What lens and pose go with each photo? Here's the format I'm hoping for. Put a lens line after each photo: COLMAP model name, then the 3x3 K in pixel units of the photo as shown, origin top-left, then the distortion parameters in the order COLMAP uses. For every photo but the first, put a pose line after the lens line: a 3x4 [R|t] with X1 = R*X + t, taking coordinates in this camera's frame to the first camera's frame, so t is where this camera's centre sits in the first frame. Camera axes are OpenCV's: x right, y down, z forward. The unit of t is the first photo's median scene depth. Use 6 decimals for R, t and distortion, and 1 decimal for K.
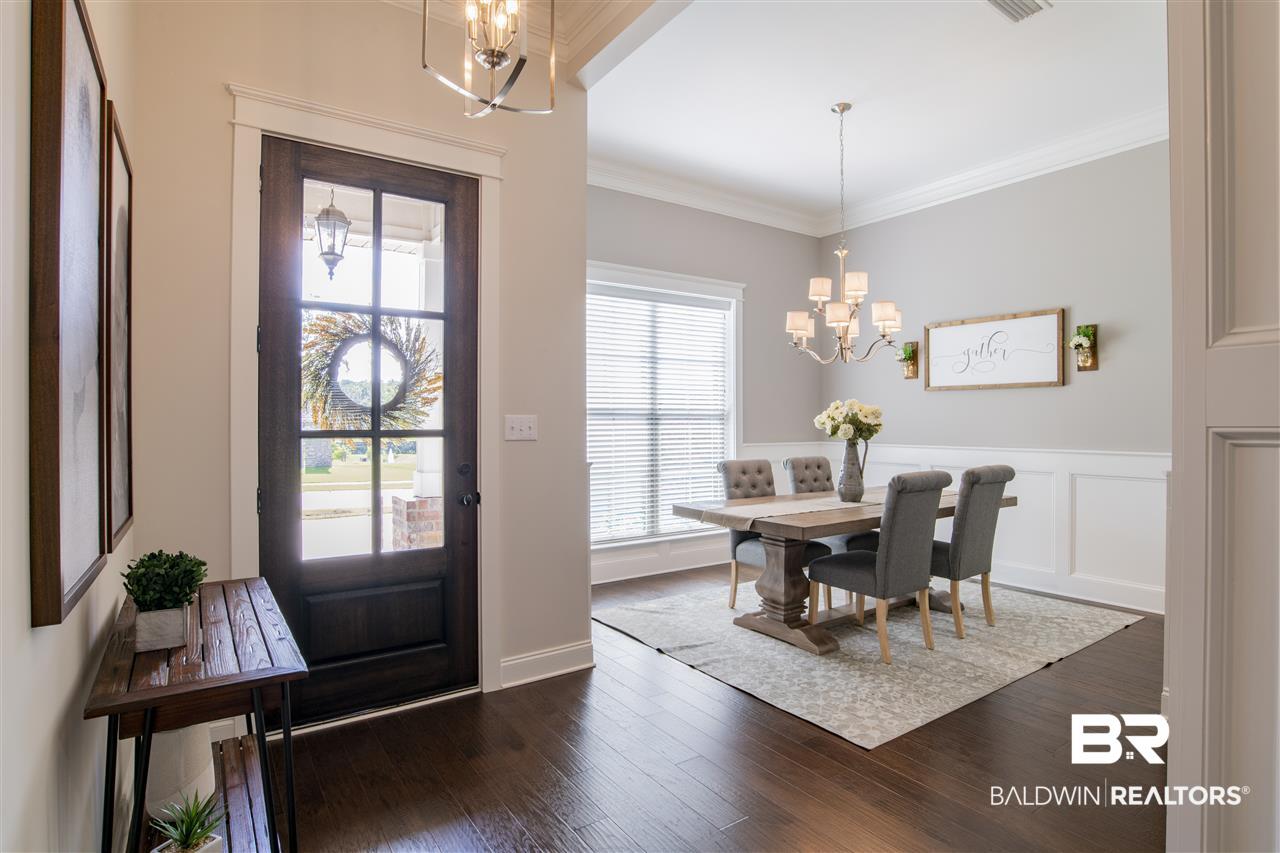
lens RADIAL K [[699.7, 0, 644.9], [0, 699.7, 420.5], [0, 0, 1]] dist [-0.070122, 0.034062]
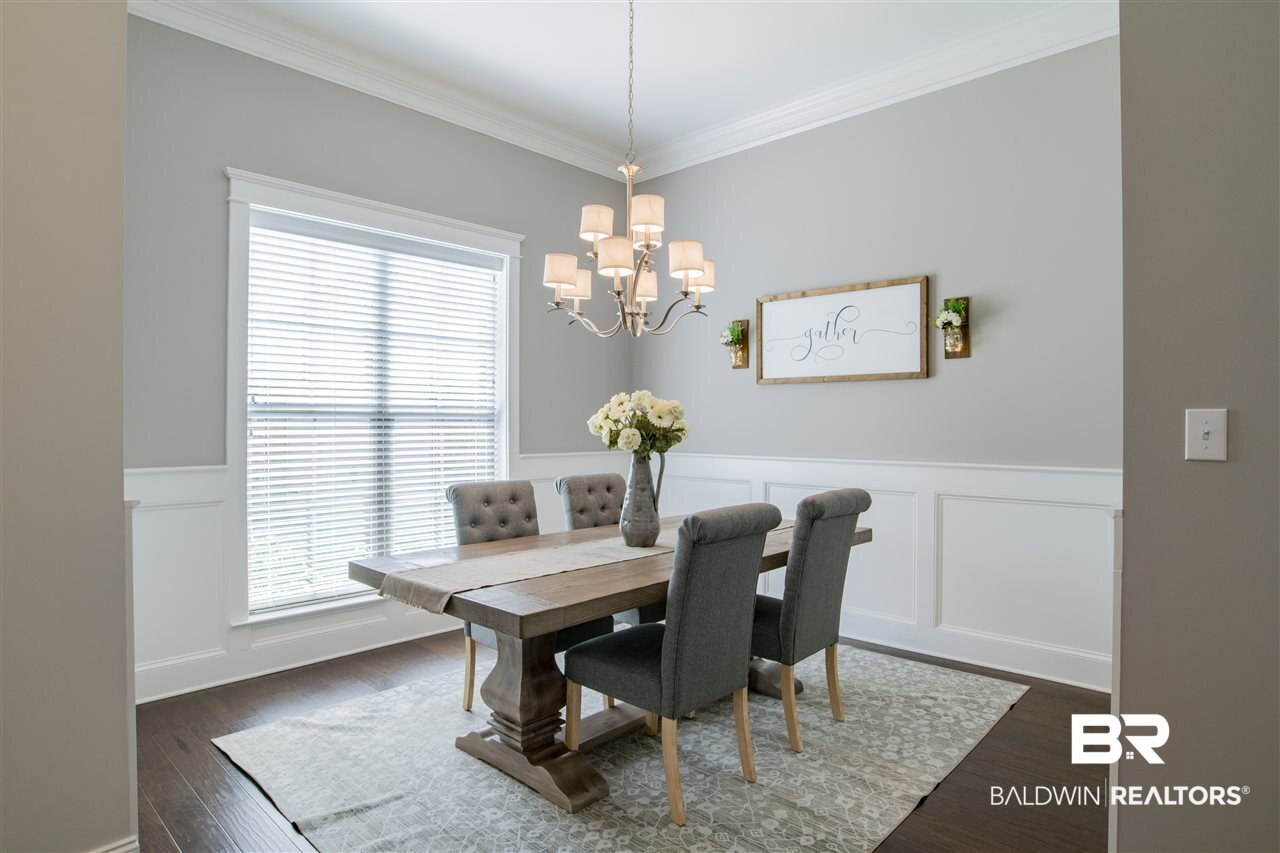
lens RADIAL K [[704.4, 0, 679.7], [0, 704.4, 421.8], [0, 0, 1]] dist [-0.054480, 0.000412]
pose [[0.969837, 0.002290, 0.243742, 0.170195], [-0.002100, 0.999997, -0.001039, -0.000531], [-0.243744, 0.000496, 0.969839, 0.343414]]
